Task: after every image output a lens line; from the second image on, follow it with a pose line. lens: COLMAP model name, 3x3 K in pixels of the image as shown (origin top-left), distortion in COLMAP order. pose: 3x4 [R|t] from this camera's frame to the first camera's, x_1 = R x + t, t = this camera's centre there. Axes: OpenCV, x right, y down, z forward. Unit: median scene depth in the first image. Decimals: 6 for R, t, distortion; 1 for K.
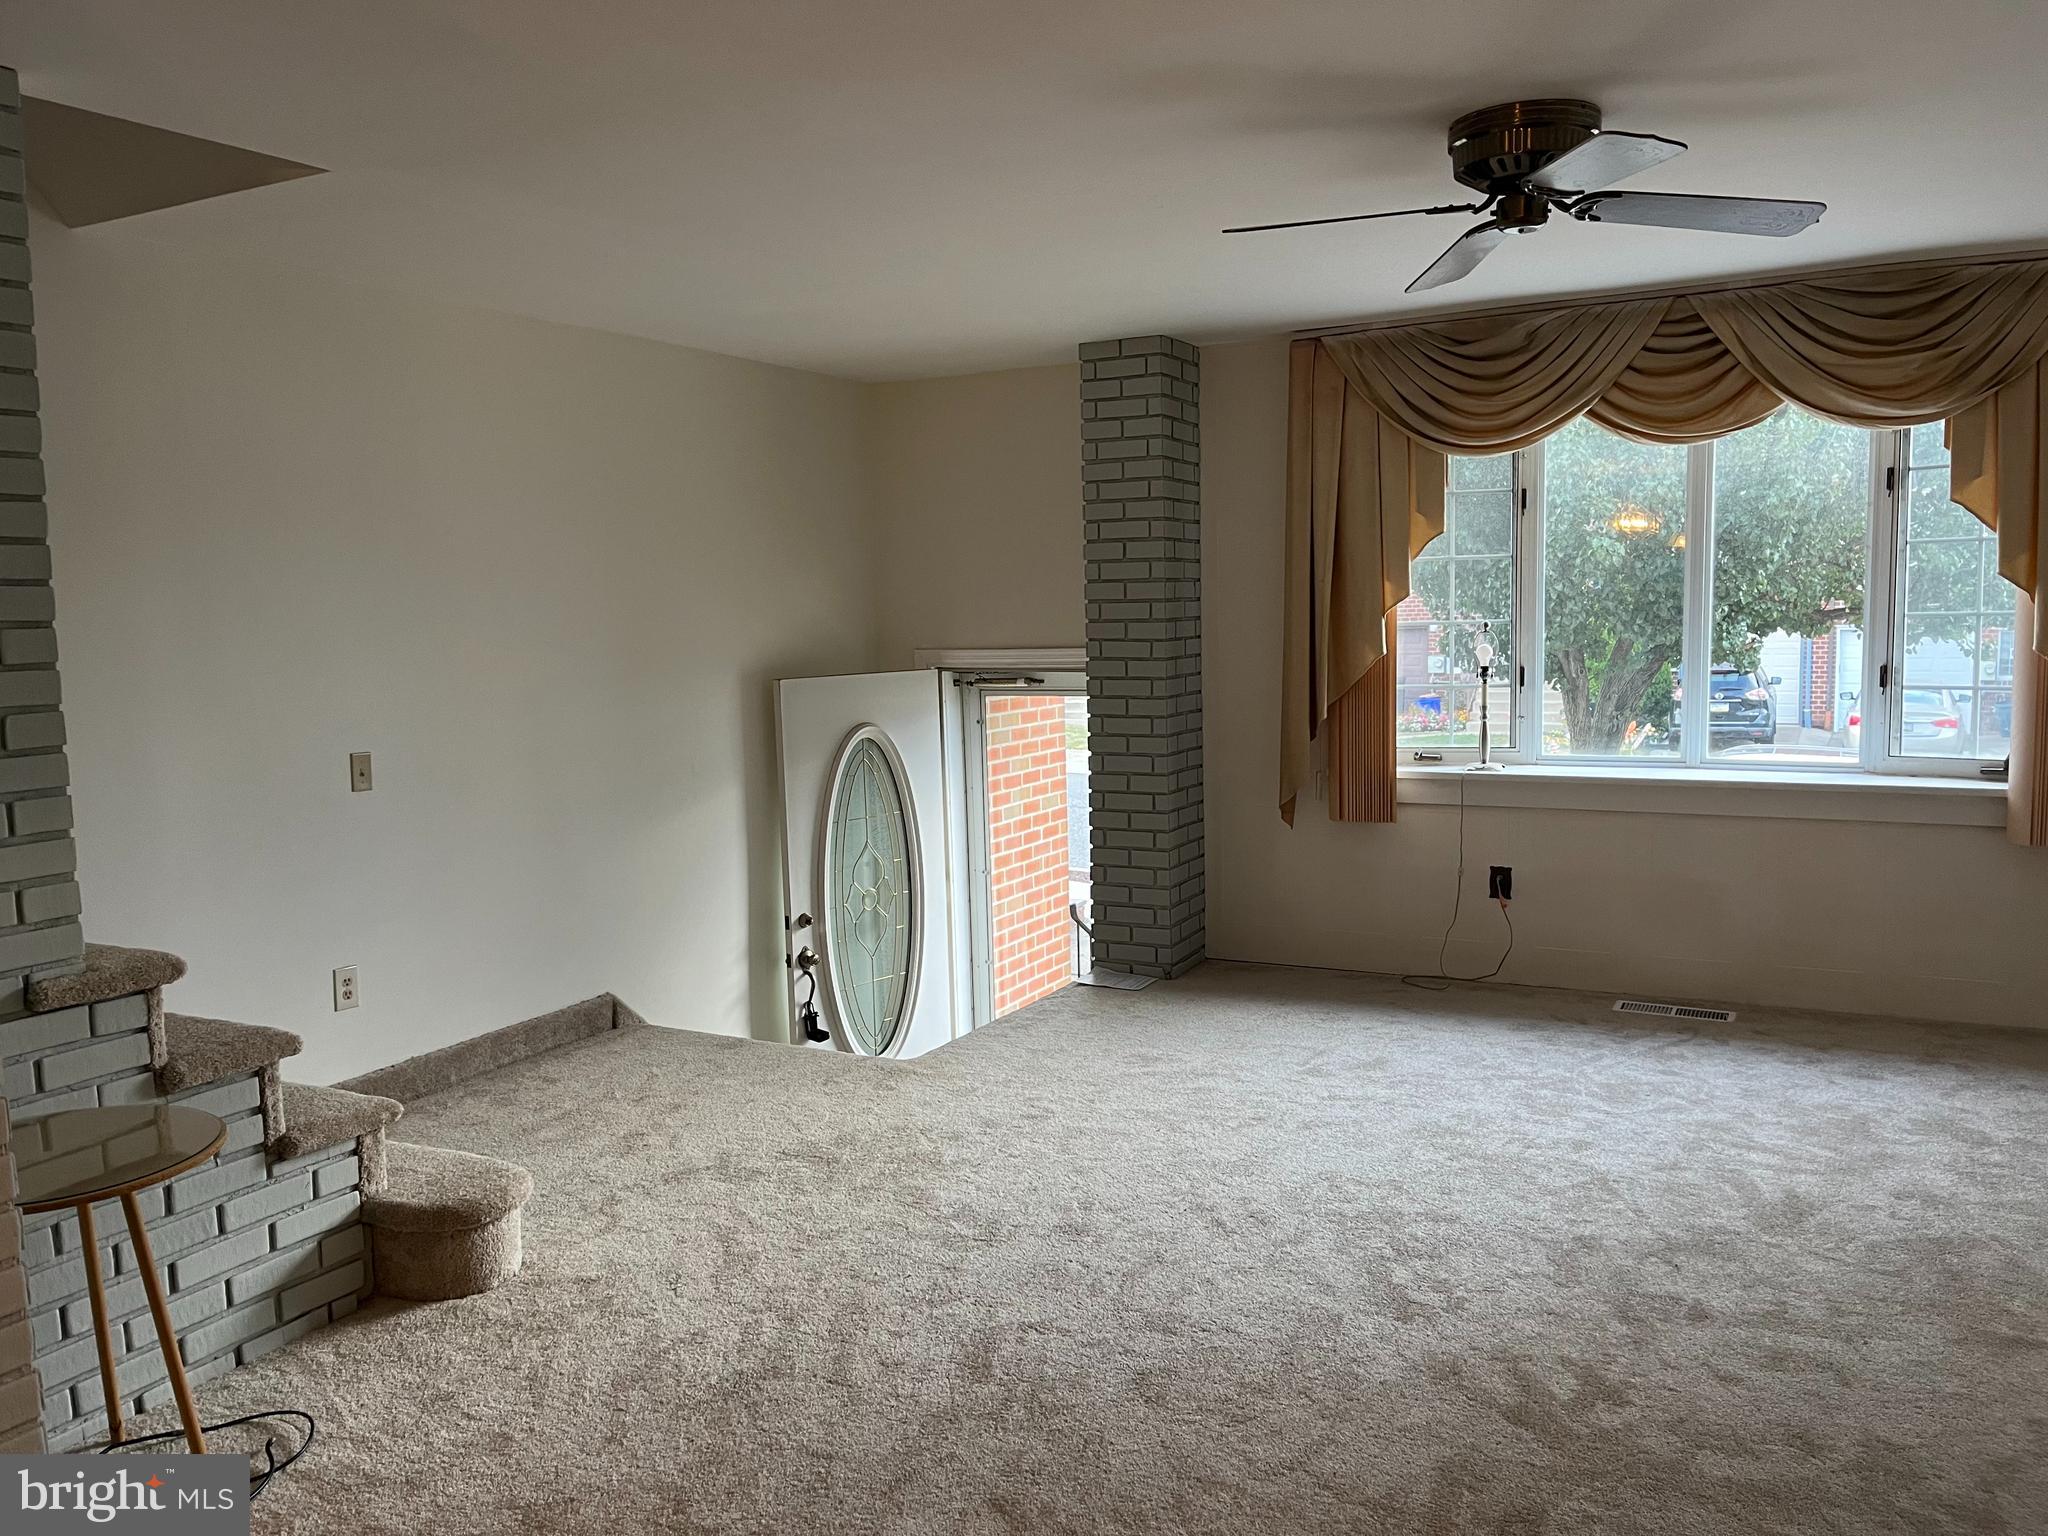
lens RADIAL K [[1548.4, 0, 1034.0], [0, 1548.4, 779.4], [0, 0, 1]] dist [0.054984, -0.085437]
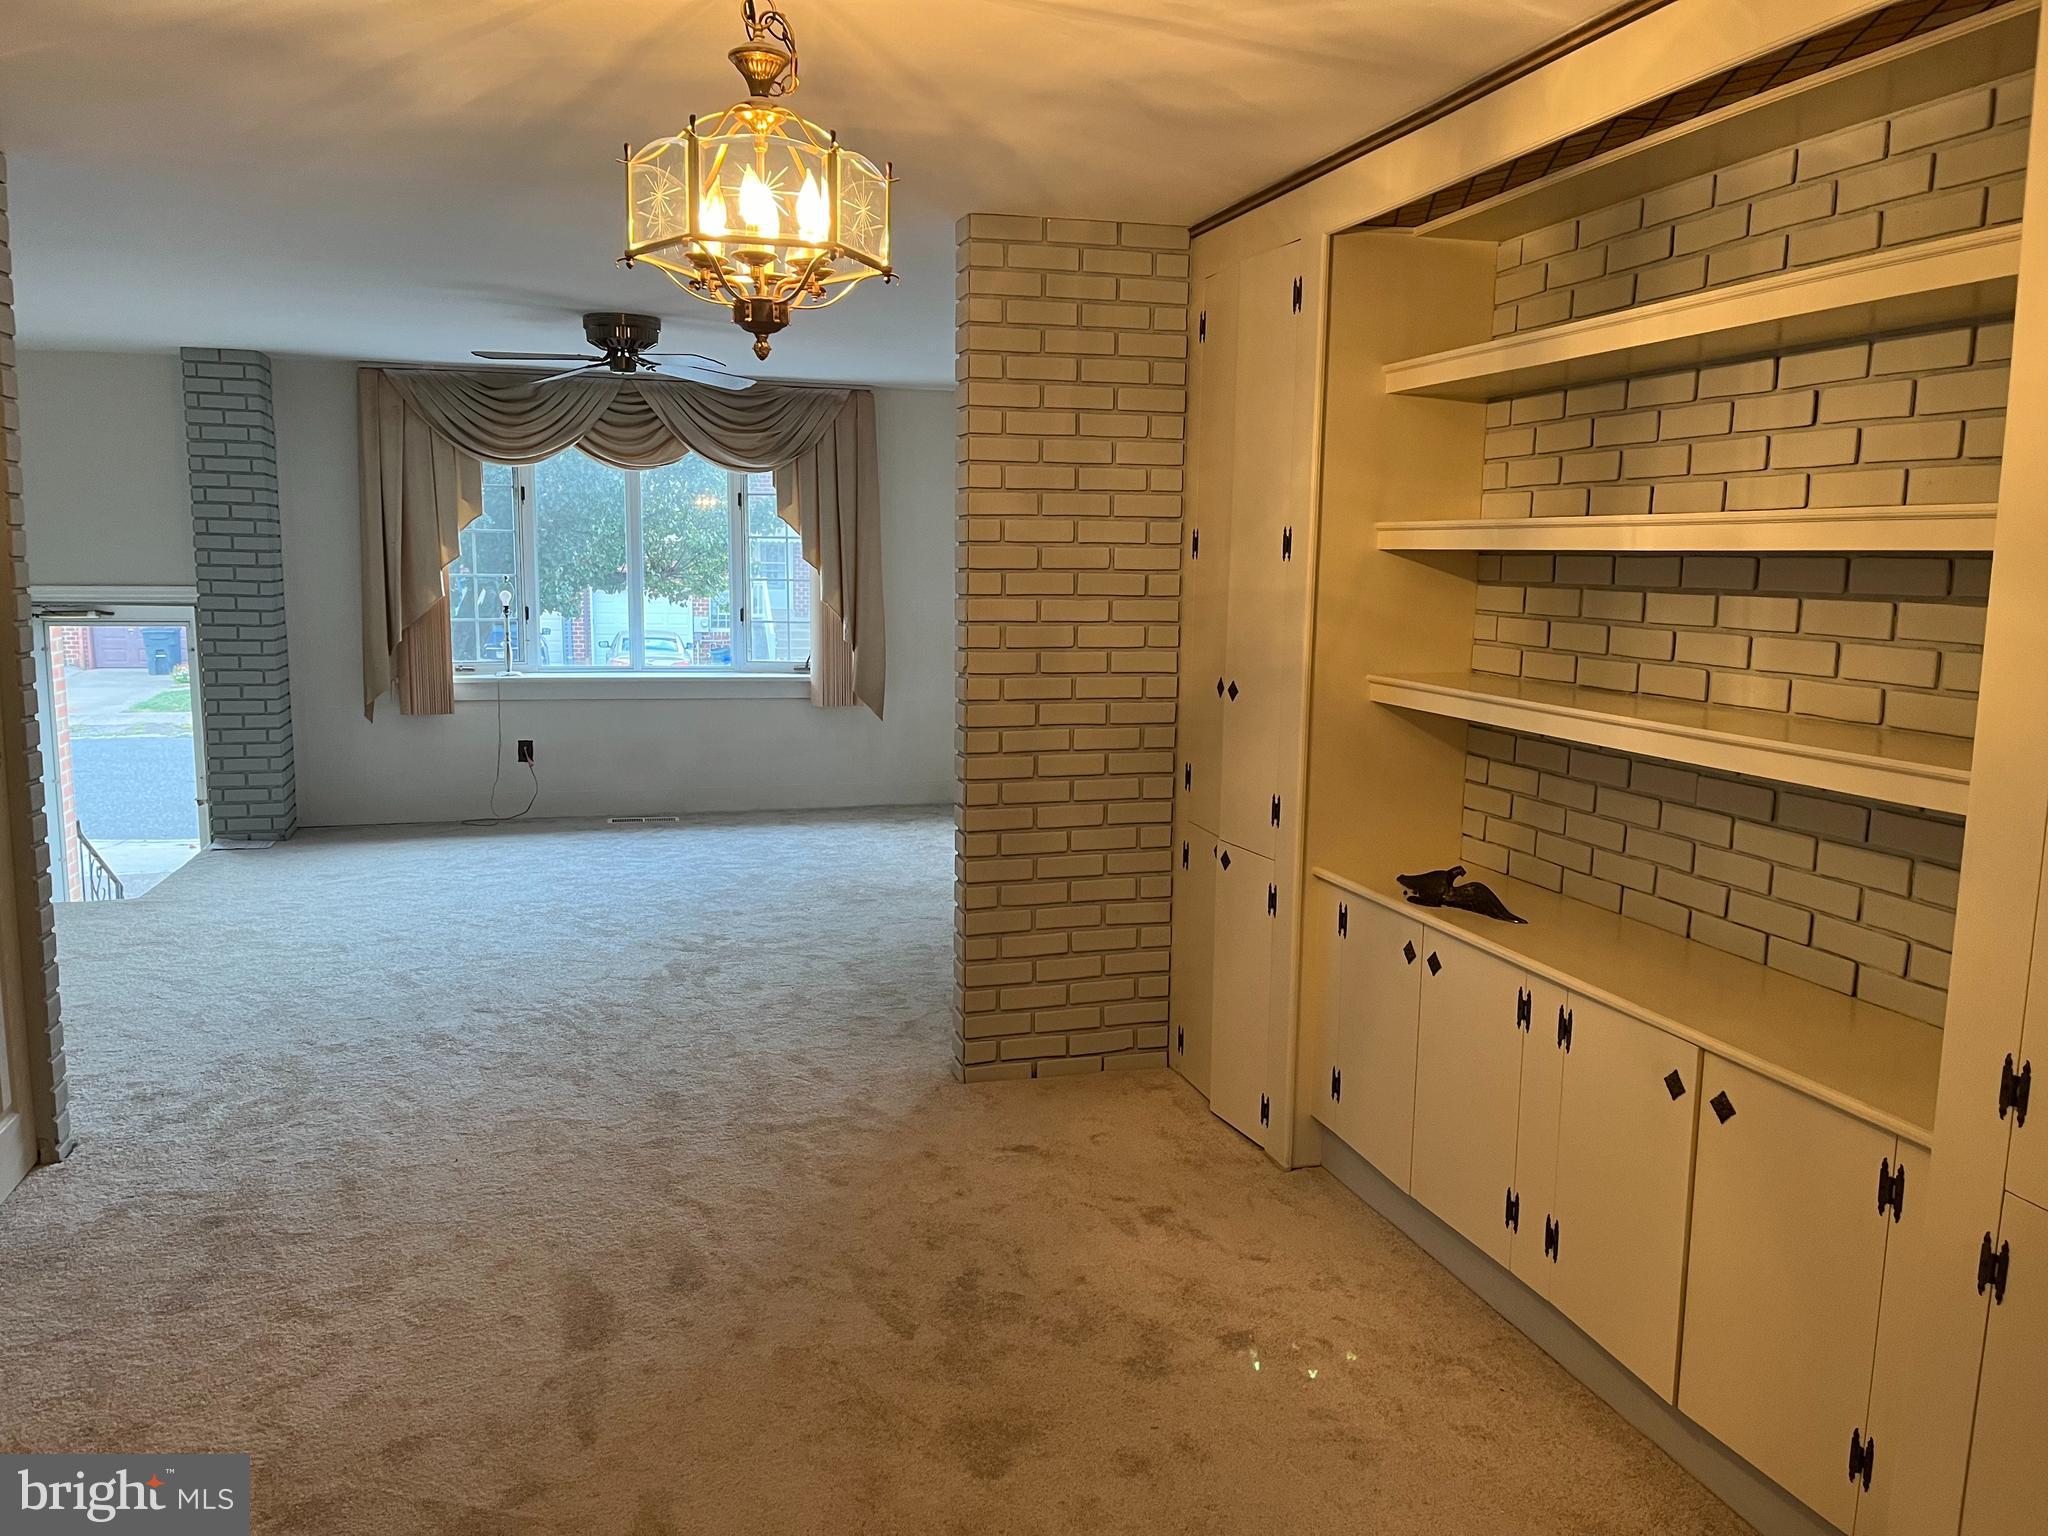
lens RADIAL K [[1542.1, 0, 1023.3], [0, 1542.1, 779.4], [0, 0, 1]] dist [0.062385, -0.070334]
pose [[0.720861, -0.064142, 0.690105, -0.426850], [0.044393, 0.997937, 0.046382, 0.050324], [-0.691656, -0.002799, 0.722221, -0.451995]]
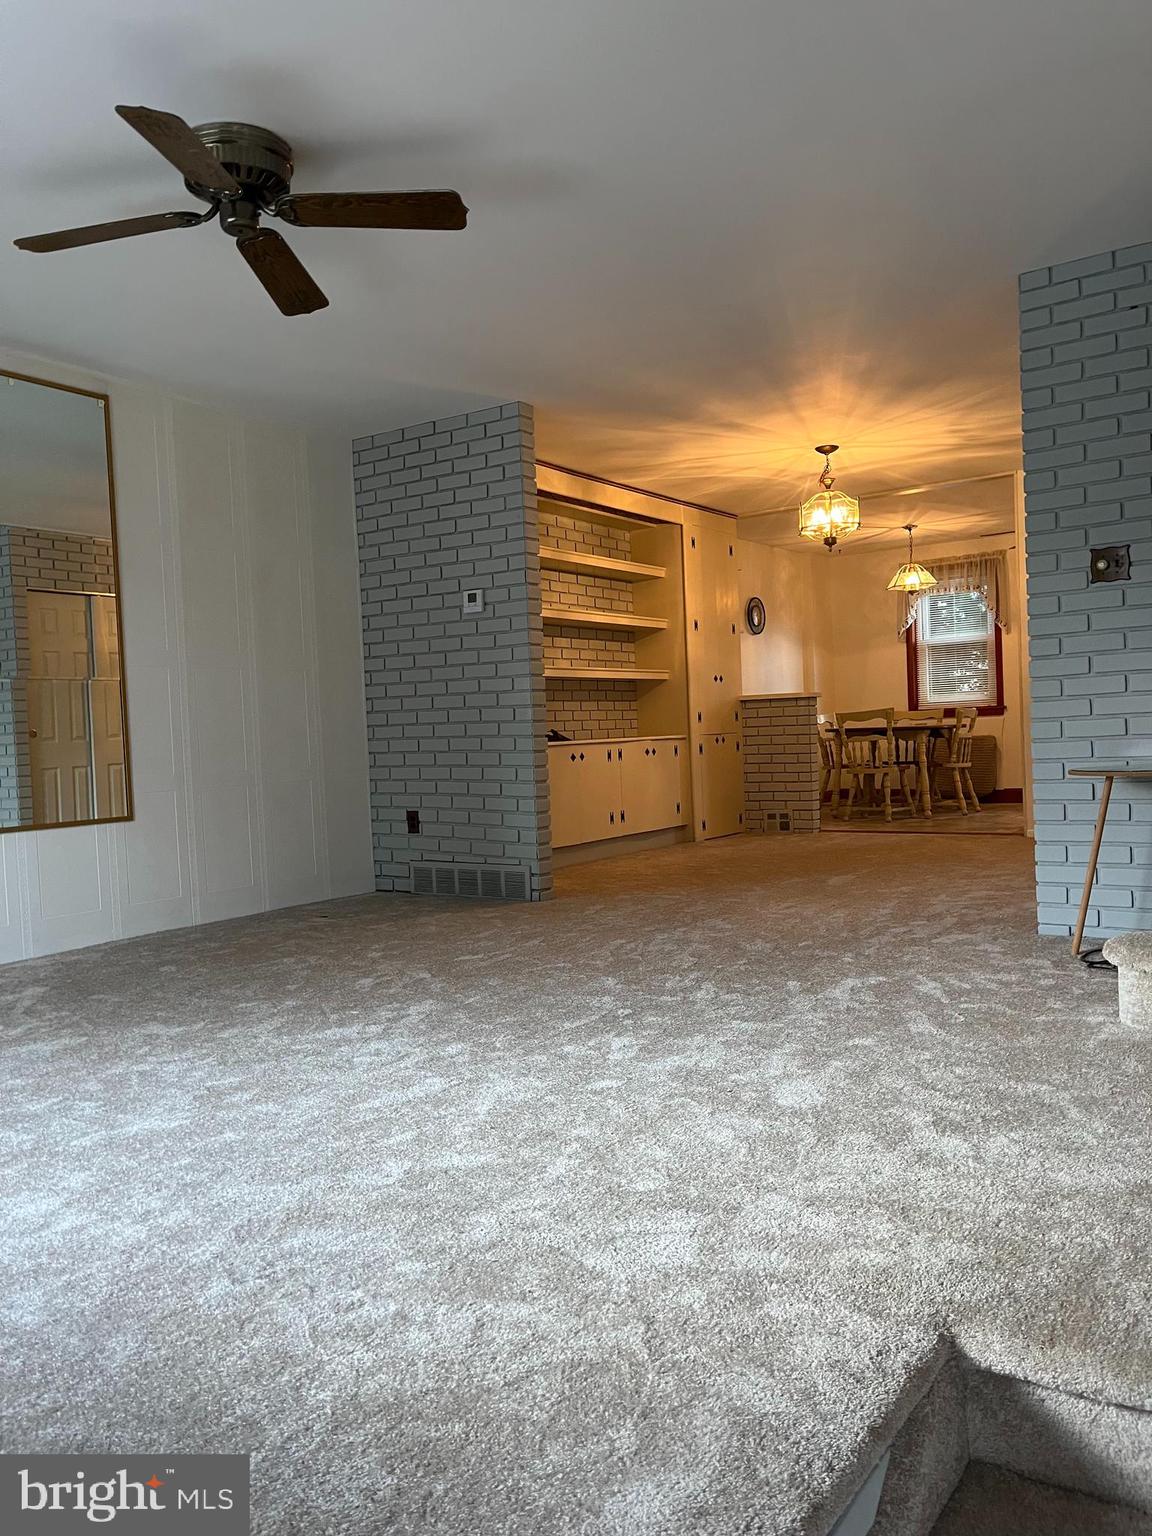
lens RADIAL K [[1171.6, 0, 564.0], [0, 1171.6, 773.3], [0, 0, 1]] dist [0.080159, -0.078256]
pose [[-0.989944, 0.065115, 0.125582, -0.029186], [0.082380, 0.987057, 0.137595, -0.012024], [-0.114997, 0.146556, -0.982495, 1.261807]]
